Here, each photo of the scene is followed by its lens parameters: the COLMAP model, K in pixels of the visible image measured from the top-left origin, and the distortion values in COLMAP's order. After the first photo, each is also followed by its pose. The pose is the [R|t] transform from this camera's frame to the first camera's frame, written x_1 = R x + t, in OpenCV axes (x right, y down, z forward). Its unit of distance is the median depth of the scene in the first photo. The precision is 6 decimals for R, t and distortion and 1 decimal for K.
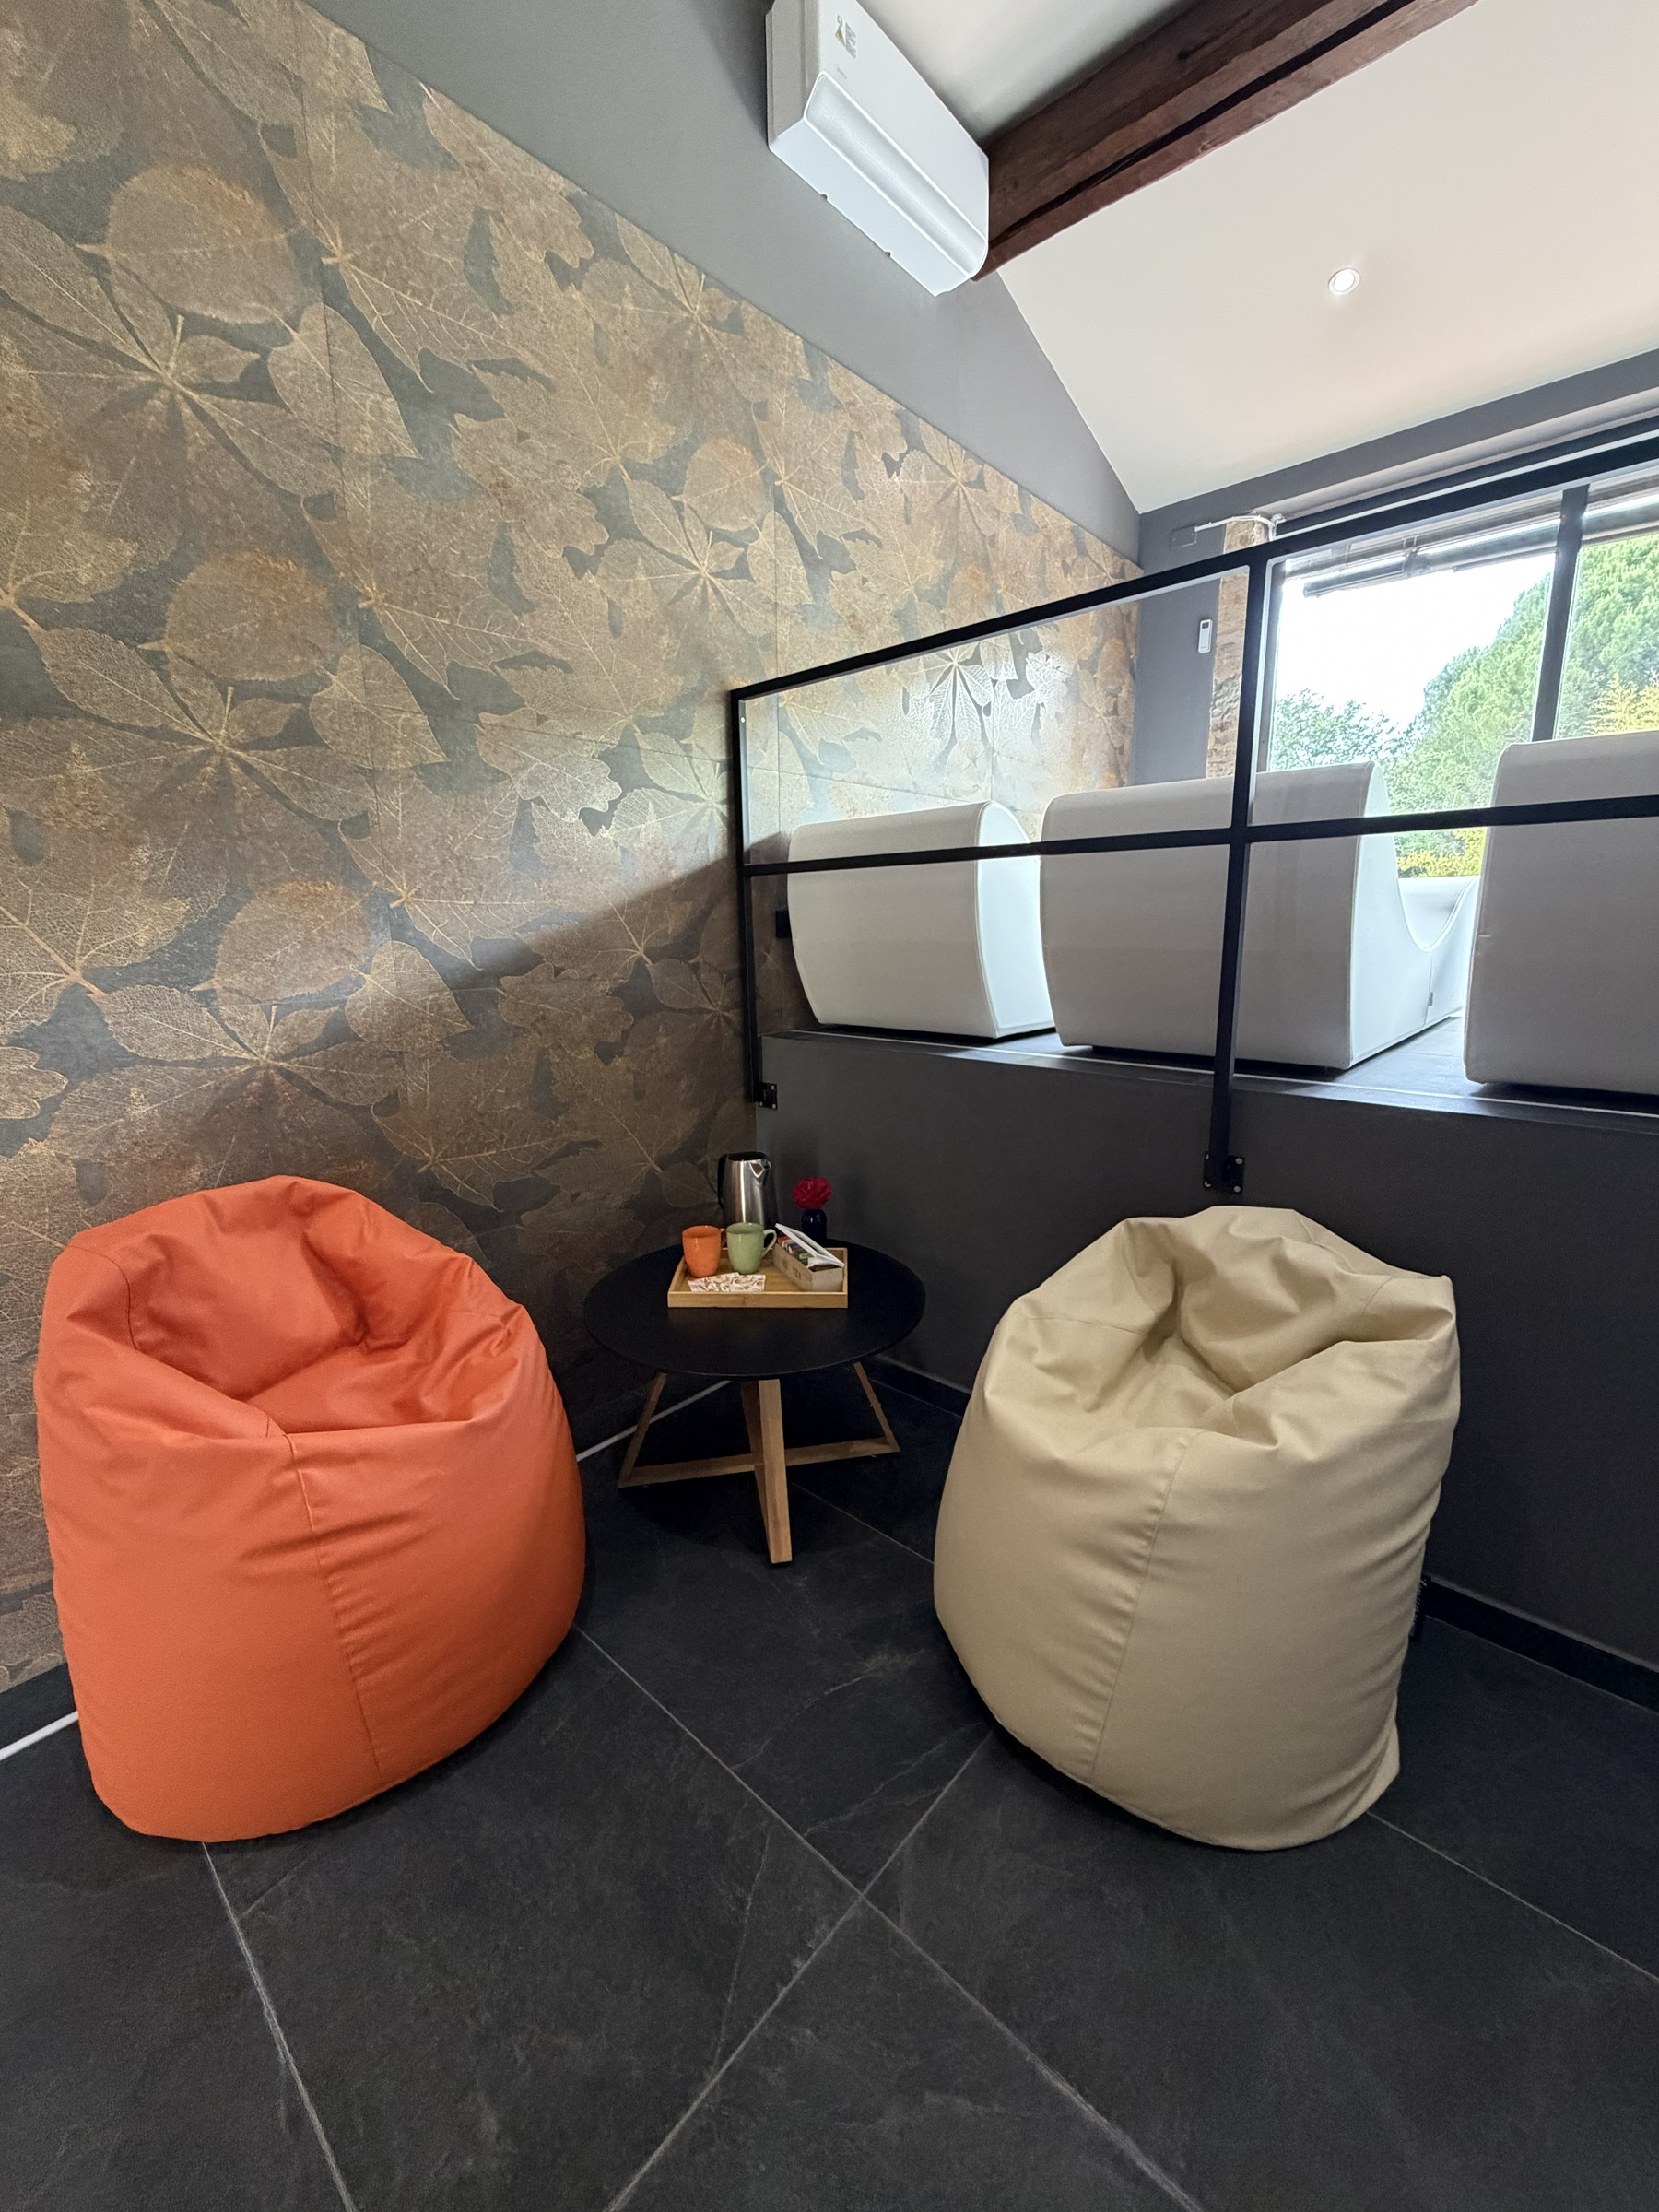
lens RADIAL K [[879.4, 0, 827.6], [0, 879.4, 1100.7], [0, 0, 1]] dist [-0.000941, 0.000936]
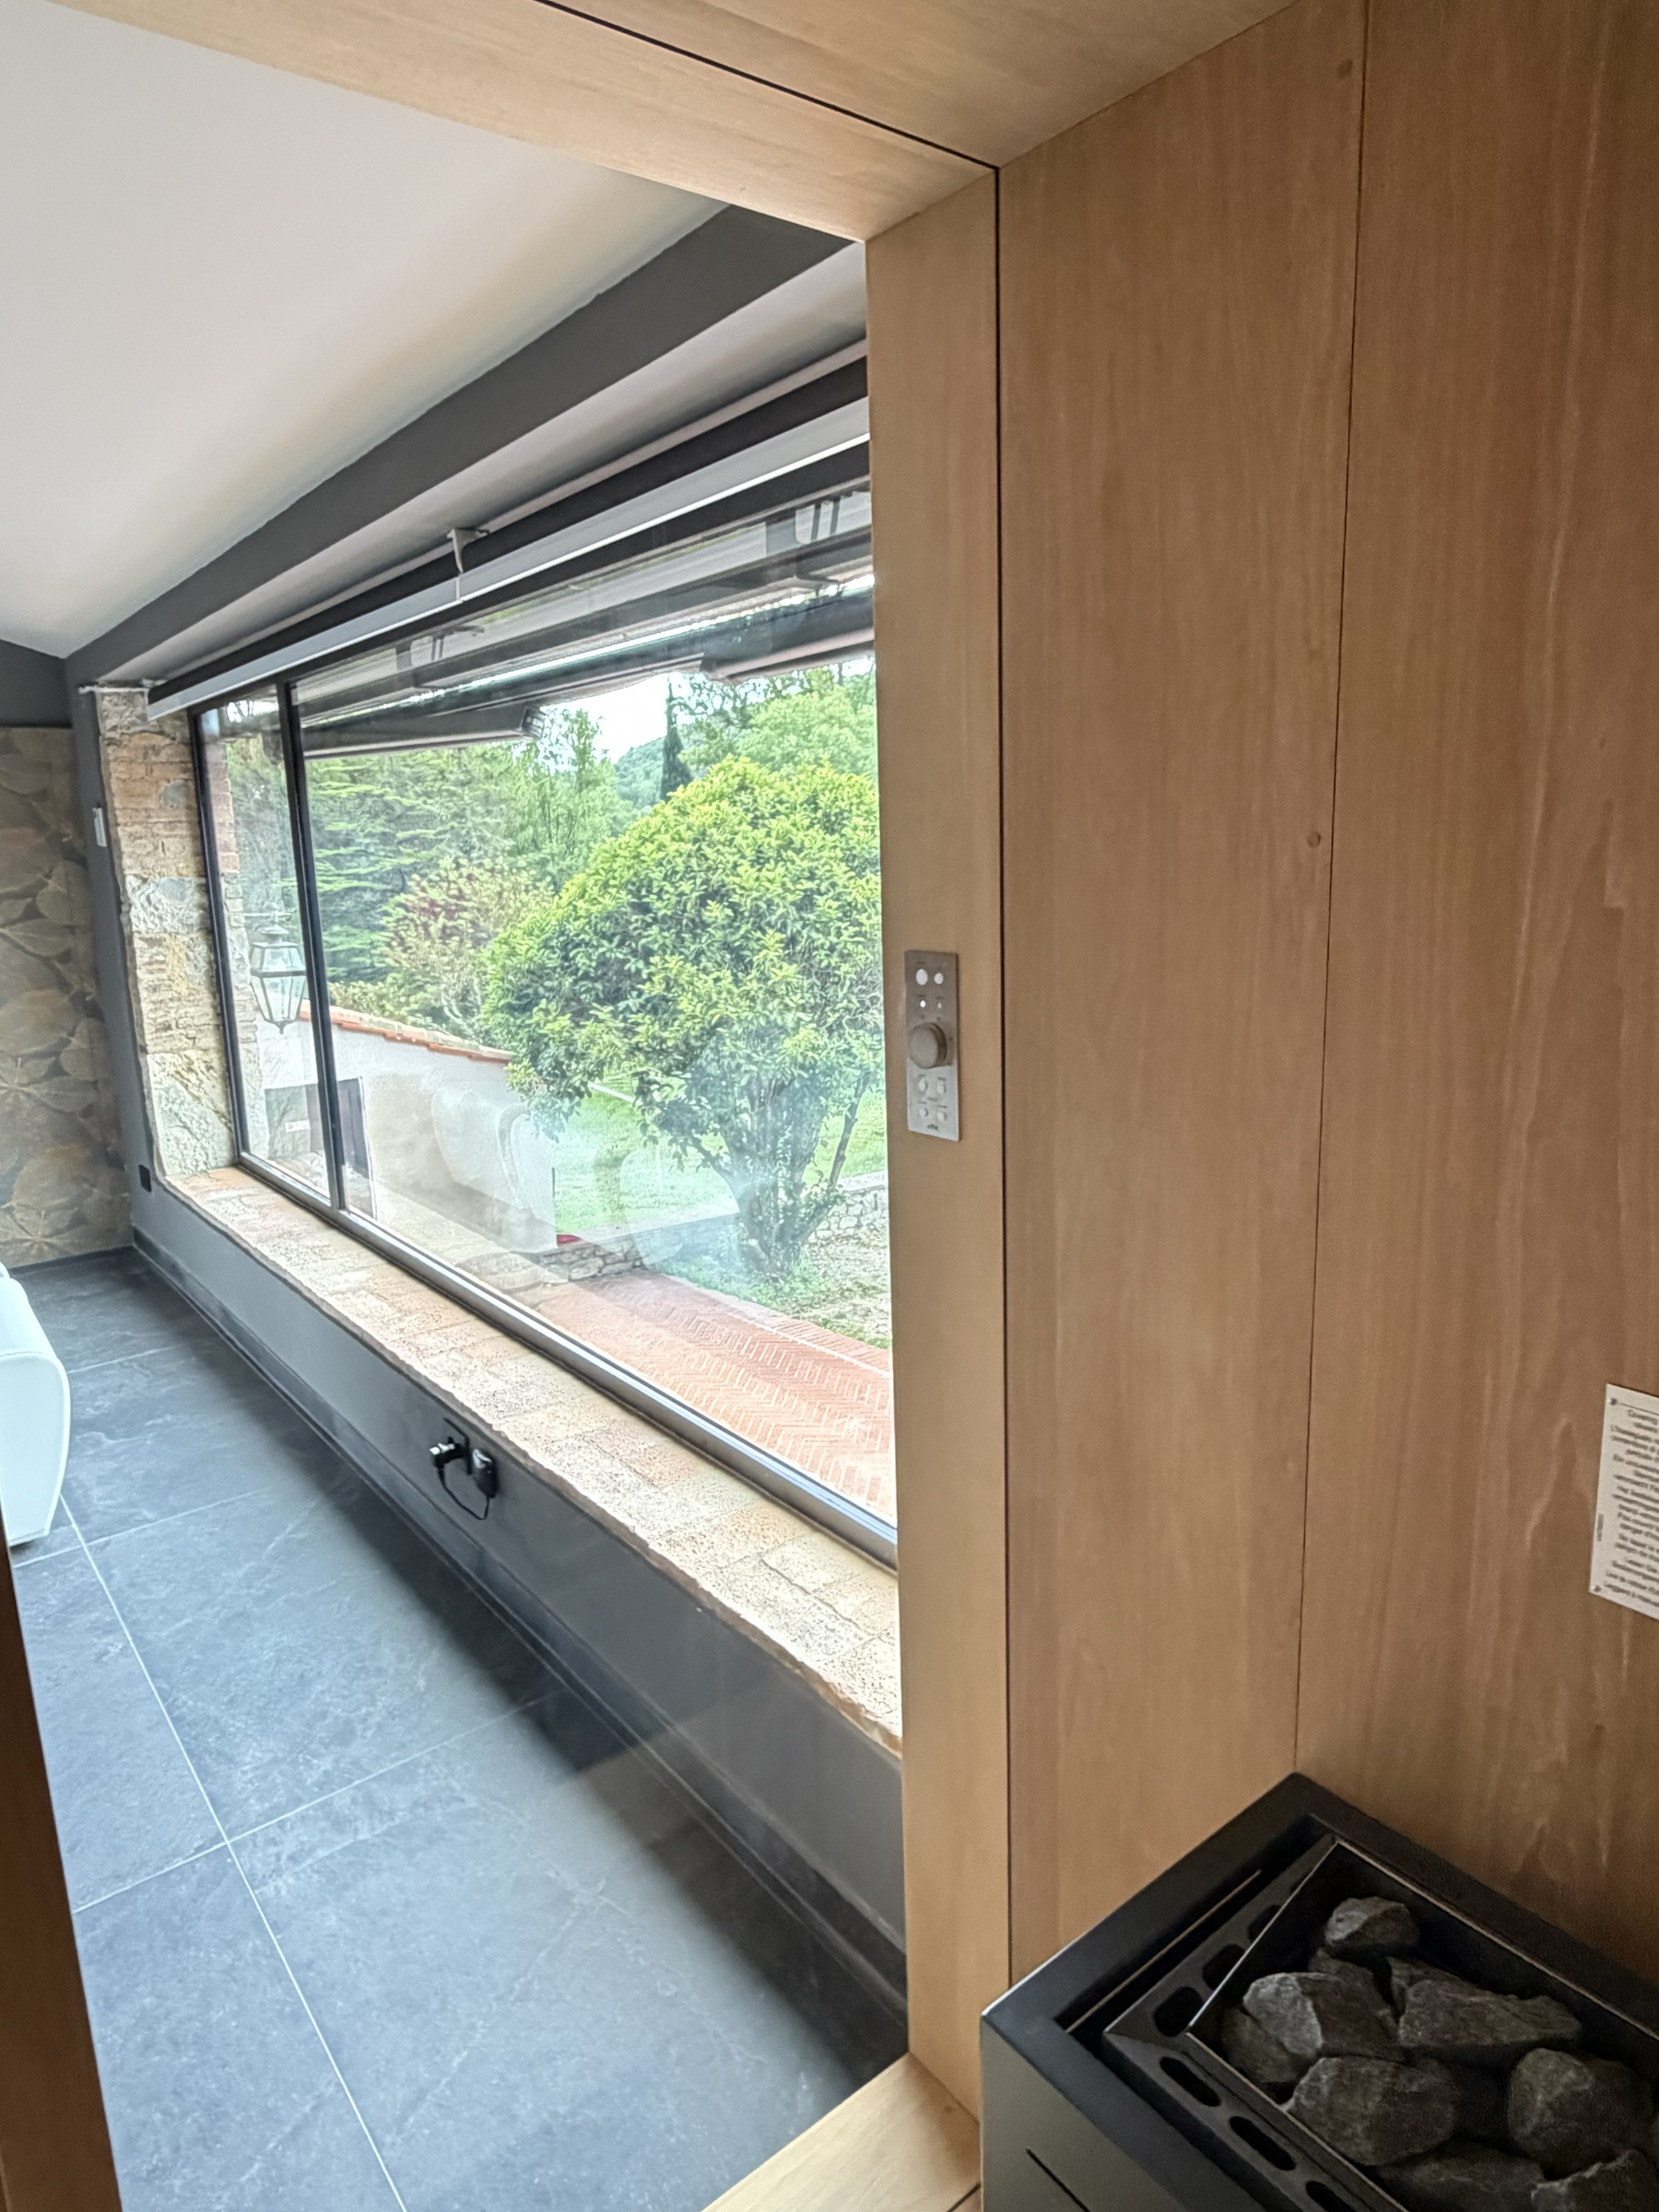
lens RADIAL K [[1336.9, 0, 842.0], [0, 1336.9, 1090.3], [0, 0, 1]] dist [-0.001868, 0.004610]
pose [[0.986834, 0.012460, -0.161253, 2.954939], [-0.012025, 0.999921, 0.003673, -0.725538], [0.161286, -0.001685, 0.986906, -0.120303]]
